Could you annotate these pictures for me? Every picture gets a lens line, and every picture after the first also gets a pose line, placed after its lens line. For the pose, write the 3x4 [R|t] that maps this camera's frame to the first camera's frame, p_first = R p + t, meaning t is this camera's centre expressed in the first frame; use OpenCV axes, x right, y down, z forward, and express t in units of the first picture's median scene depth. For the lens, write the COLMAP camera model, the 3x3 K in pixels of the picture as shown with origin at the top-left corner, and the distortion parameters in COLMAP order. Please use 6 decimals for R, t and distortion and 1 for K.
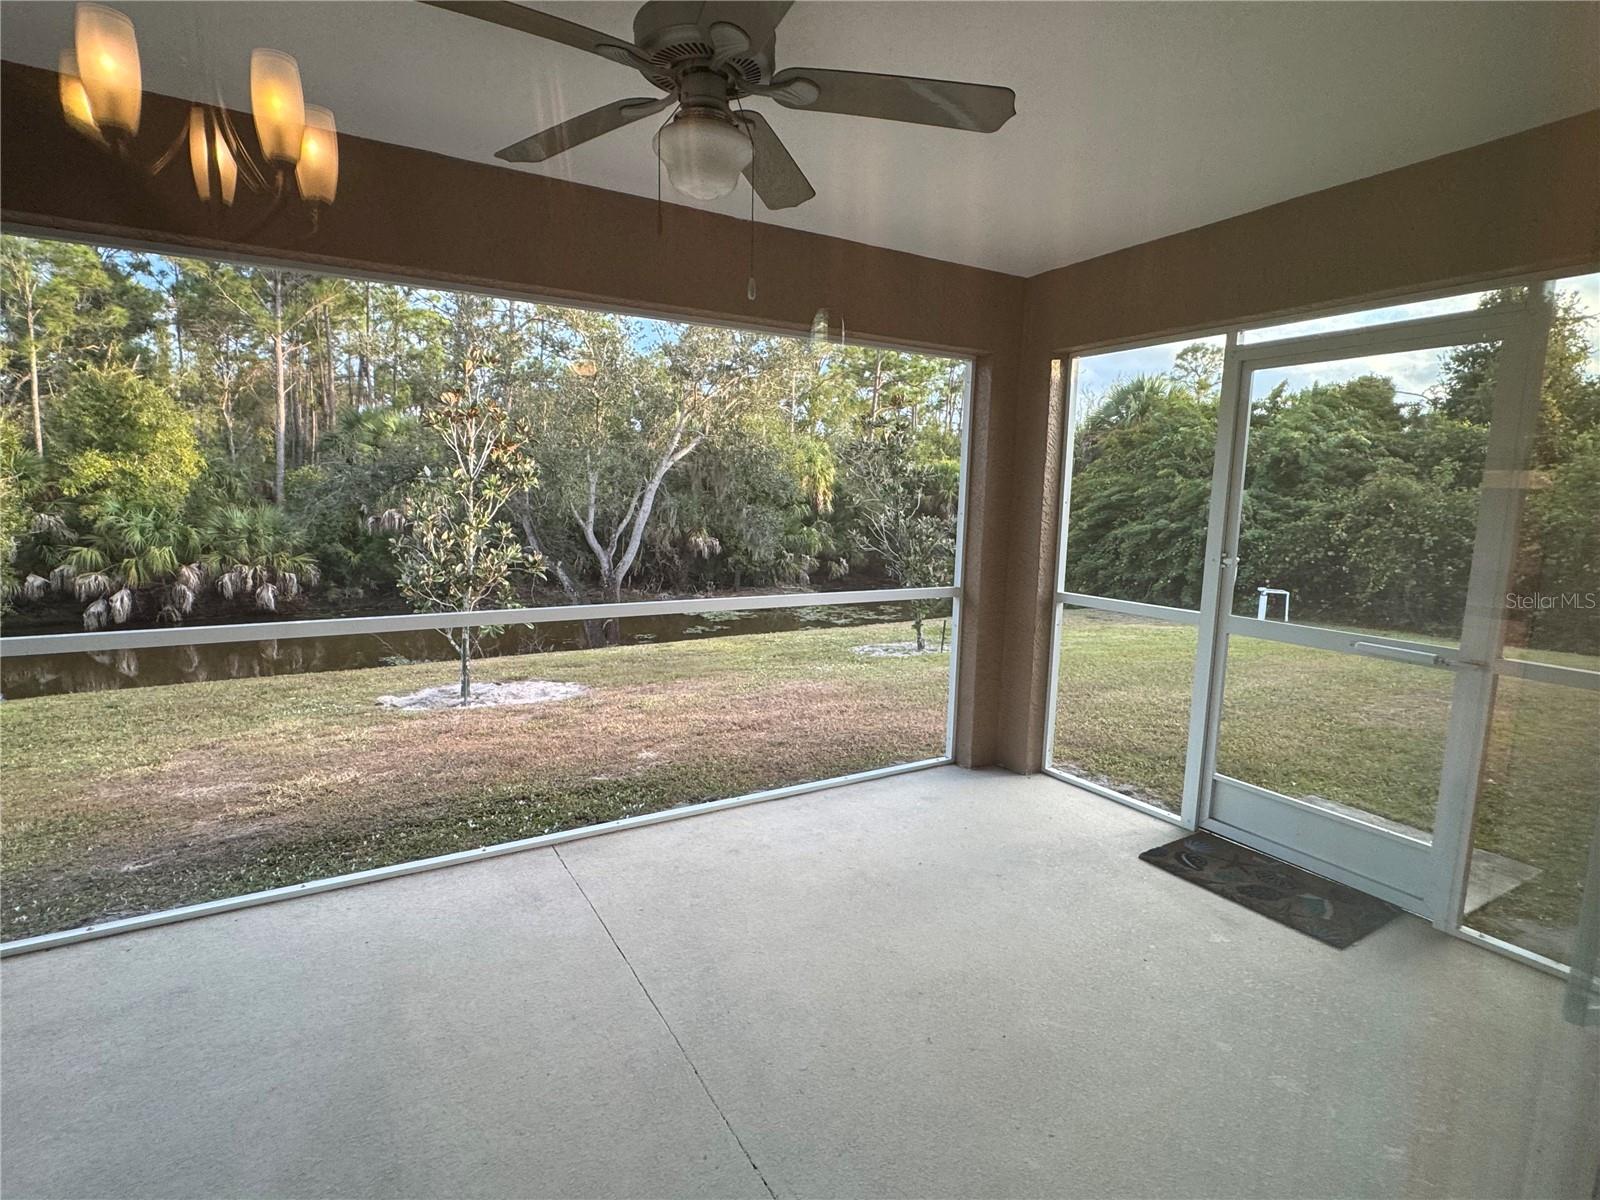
lens RADIAL K [[778.4, 0, 789.4], [0, 778.4, 601.4], [0, 0, 1]] dist [0.001193, -0.002297]
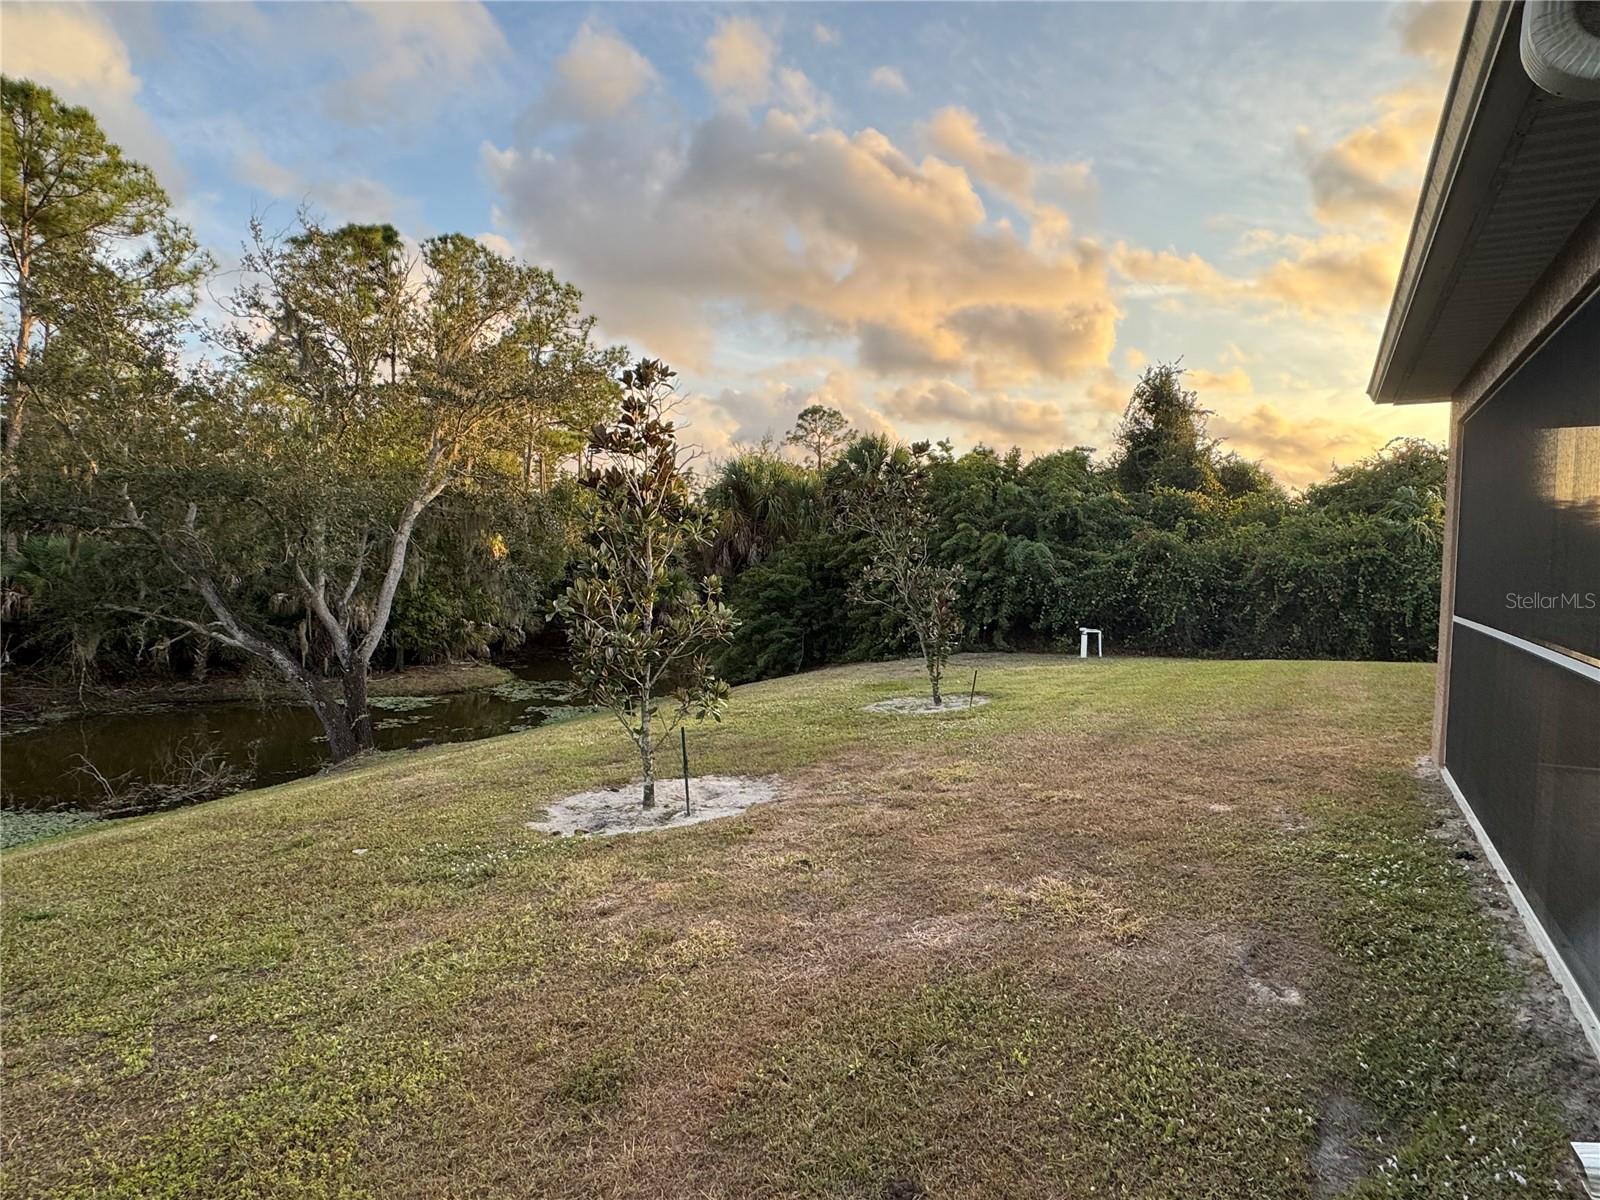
lens RADIAL K [[876.2, 0, 789.5], [0, 876.2, 594.5], [0, 0, 1]] dist [0.000454, 0.003174]
pose [[0.877952, -0.026972, 0.477988, -0.295342], [0.068739, 0.995169, -0.070102, -0.004739], [-0.473788, 0.094403, 0.875564, 0.067954]]
